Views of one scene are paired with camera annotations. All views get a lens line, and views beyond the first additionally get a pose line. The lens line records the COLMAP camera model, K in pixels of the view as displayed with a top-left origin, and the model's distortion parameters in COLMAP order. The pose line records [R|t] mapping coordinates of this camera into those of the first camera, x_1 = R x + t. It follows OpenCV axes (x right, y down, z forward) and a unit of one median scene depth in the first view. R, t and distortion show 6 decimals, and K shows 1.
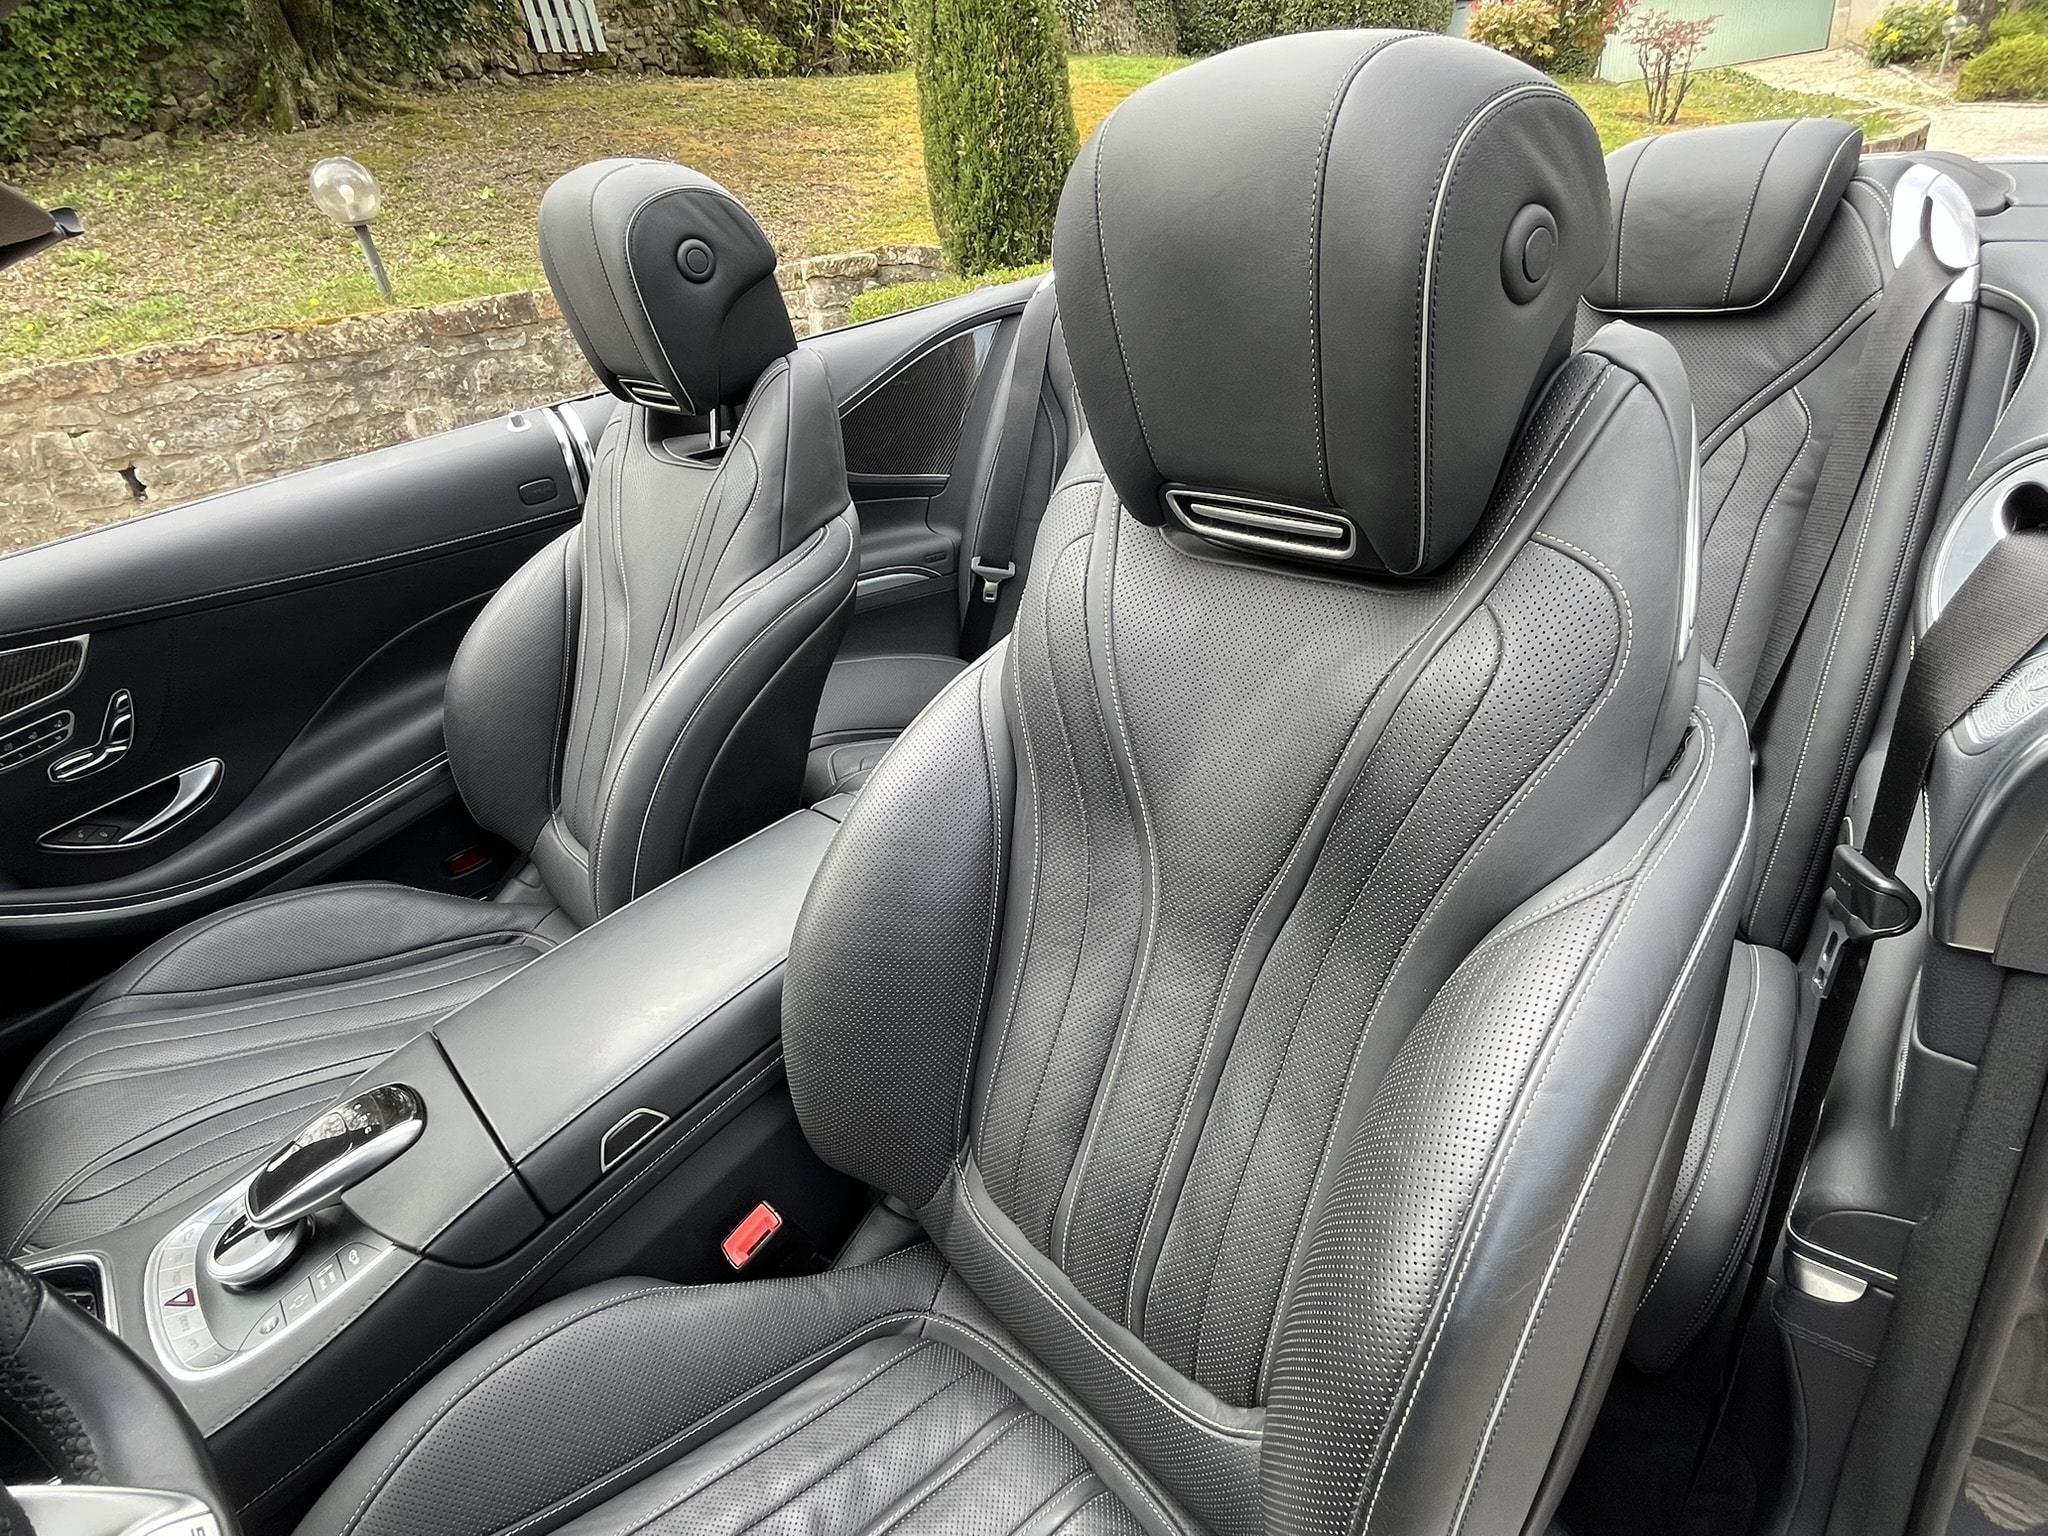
lens RADIAL K [[1052.9, 0, 1011.8], [0, 1052.9, 765.2], [0, 0, 1]] dist [-0.002010, 0.000381]
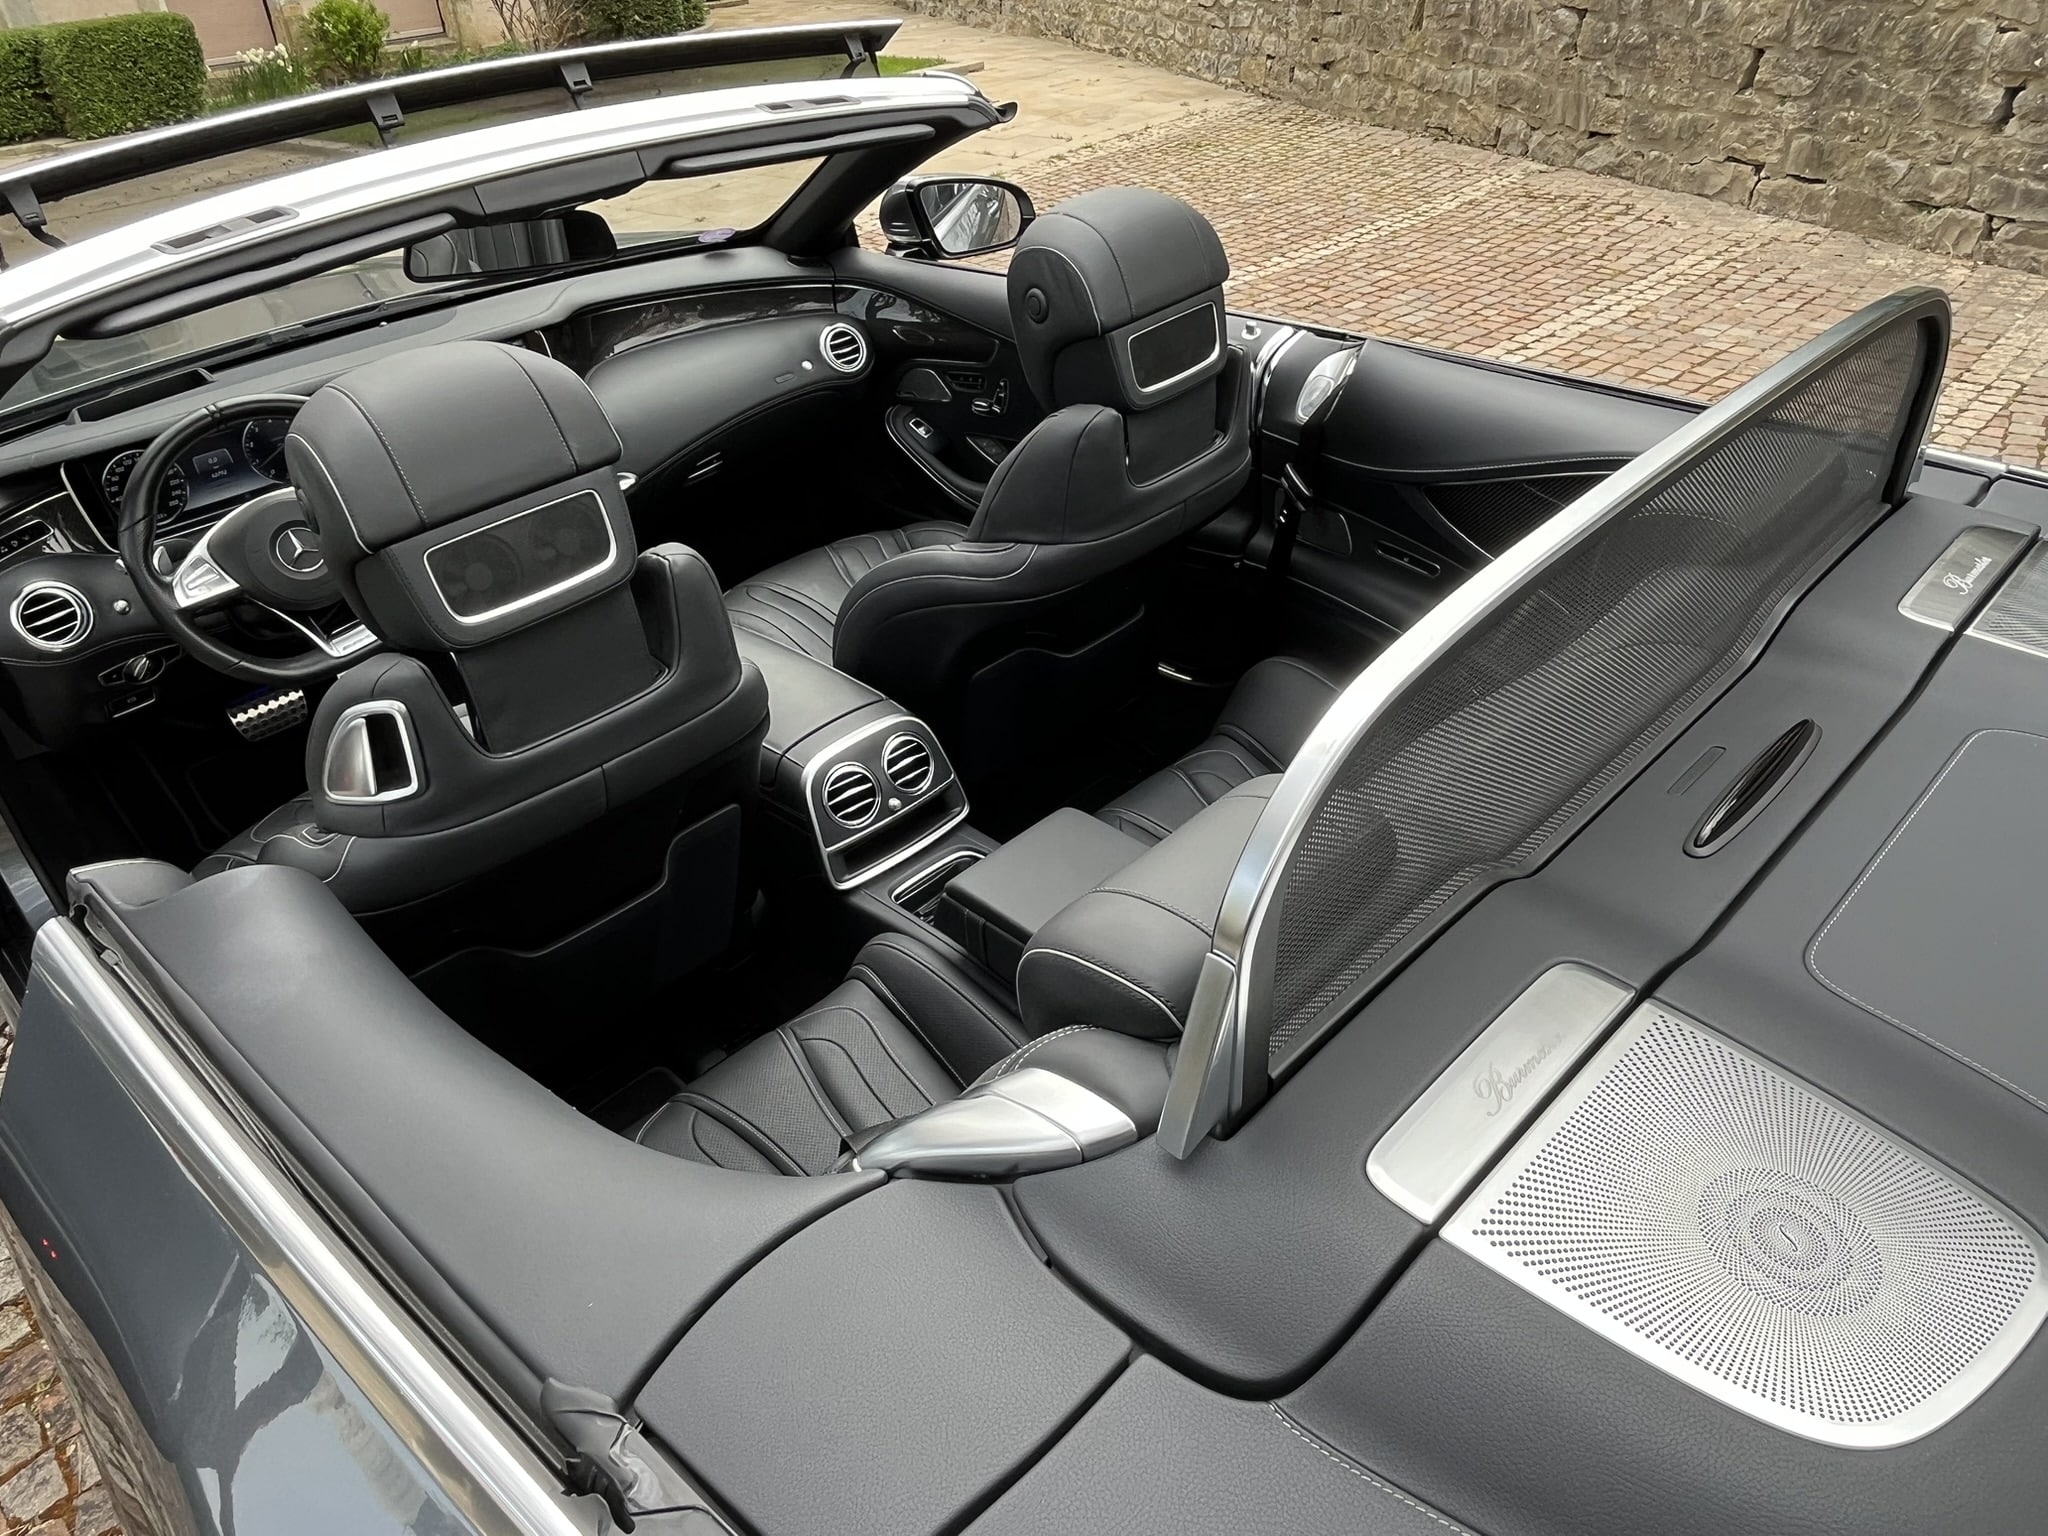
lens RADIAL K [[1366.5, 0, 994.6], [0, 1366.5, 761.1], [0, 0, 1]] dist [0.000254, 0.000158]
pose [[0.036719, 0.667525, -0.743682, 0.259761], [-0.434209, 0.680922, 0.589752, -0.221644], [0.900063, 0.301258, 0.314848, 0.134663]]
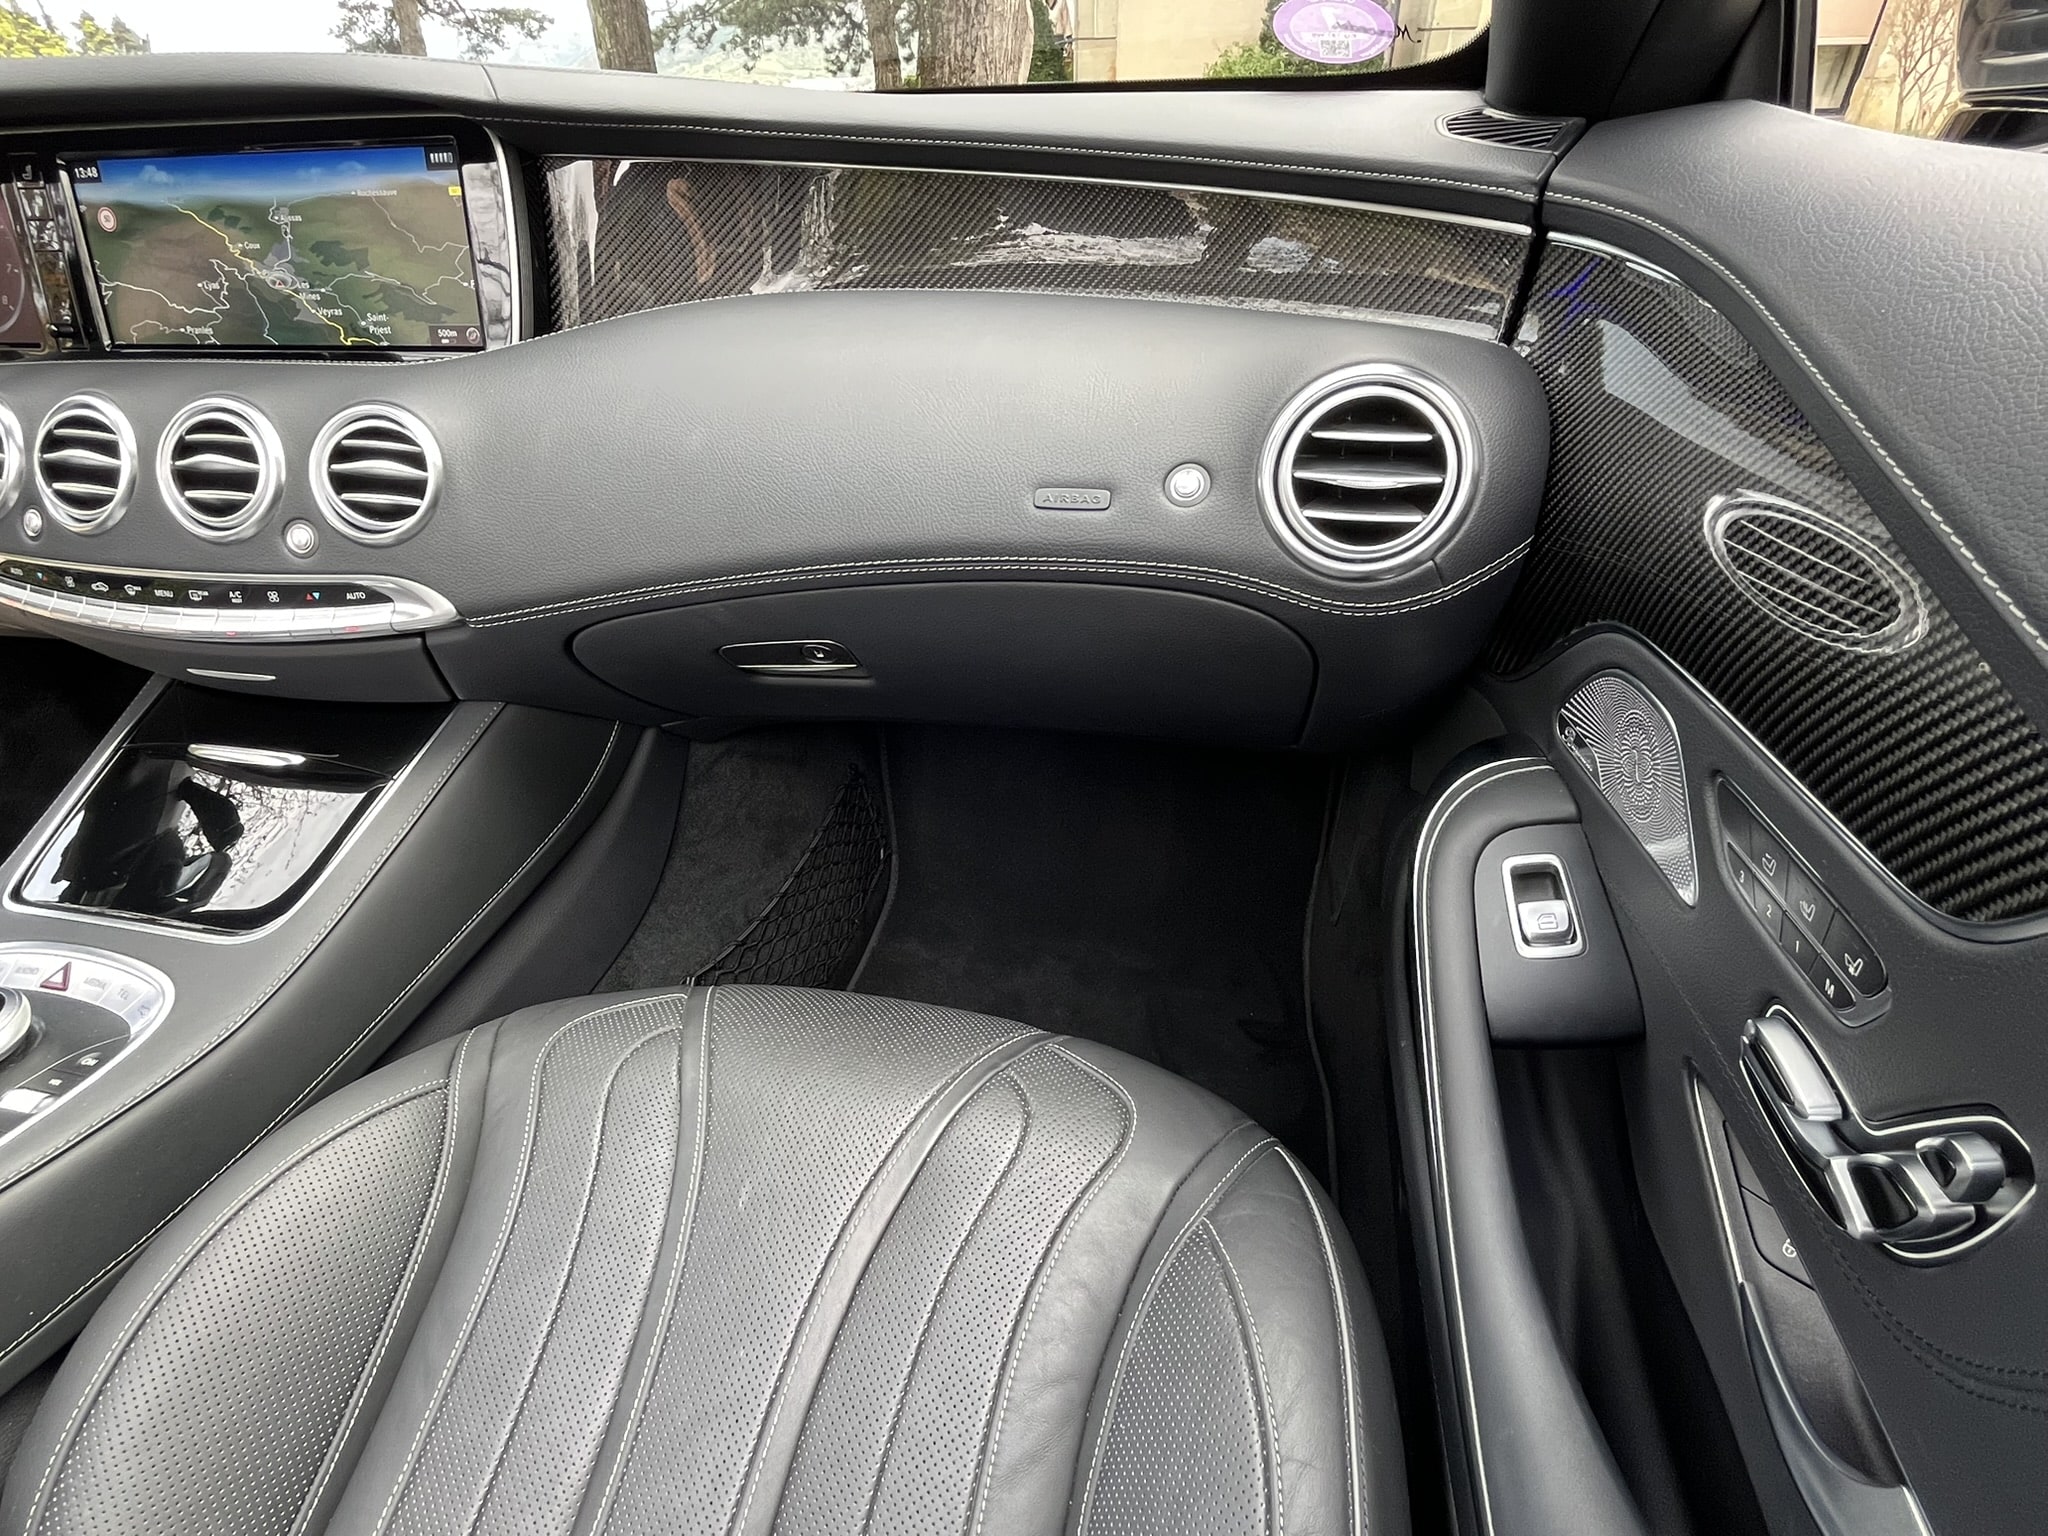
lens RADIAL K [[1035.4, 0, 1013.9], [0, 1035.4, 759.7], [0, 0, 1]] dist [0.001231, 0.000482]
pose [[-0.807069, 0.454574, -0.376831, -0.174315], [-0.145862, 0.464932, 0.873248, -0.057426], [0.572156, 0.759737, -0.308928, 0.233263]]
